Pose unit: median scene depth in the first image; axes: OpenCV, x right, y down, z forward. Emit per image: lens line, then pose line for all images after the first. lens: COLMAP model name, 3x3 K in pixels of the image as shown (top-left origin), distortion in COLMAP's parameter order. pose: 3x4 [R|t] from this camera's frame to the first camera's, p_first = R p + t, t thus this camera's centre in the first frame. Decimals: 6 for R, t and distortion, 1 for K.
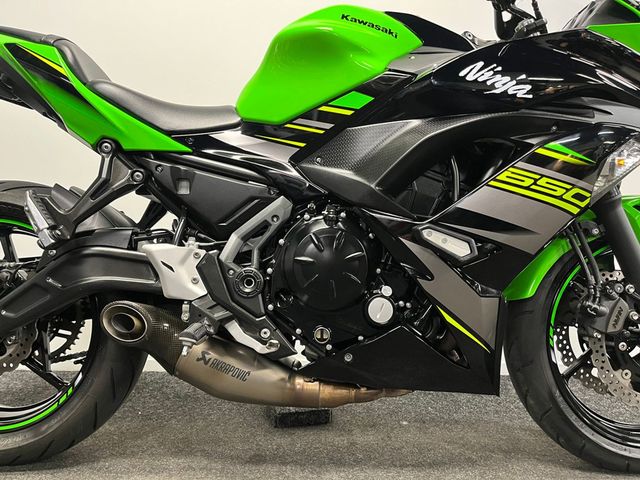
lens RADIAL K [[481.4, 0, 320.0], [0, 481.4, 240.0], [0, 0, 1]] dist [0.077867, -0.104997]
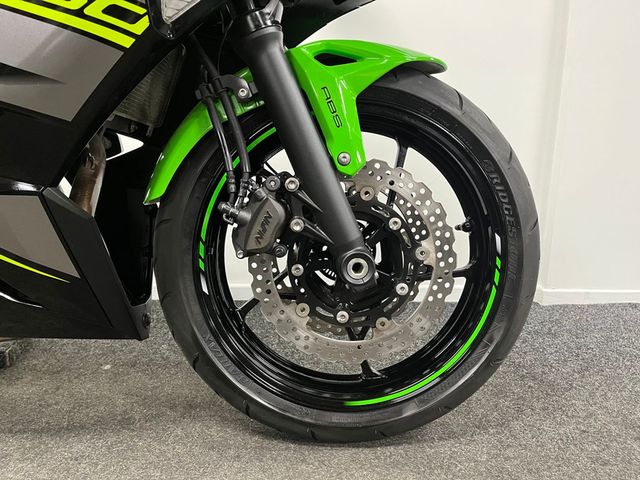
lens RADIAL K [[481.4, 0, 320.0], [0, 481.4, 240.0], [0, 0, 1]] dist [0.077867, -0.104997]
pose [[0.999967, -0.003746, 0.007238, 0.688642], [0.002512, 0.986530, 0.163562, 0.070903], [-0.007753, -0.163538, 0.986507, 0.365999]]
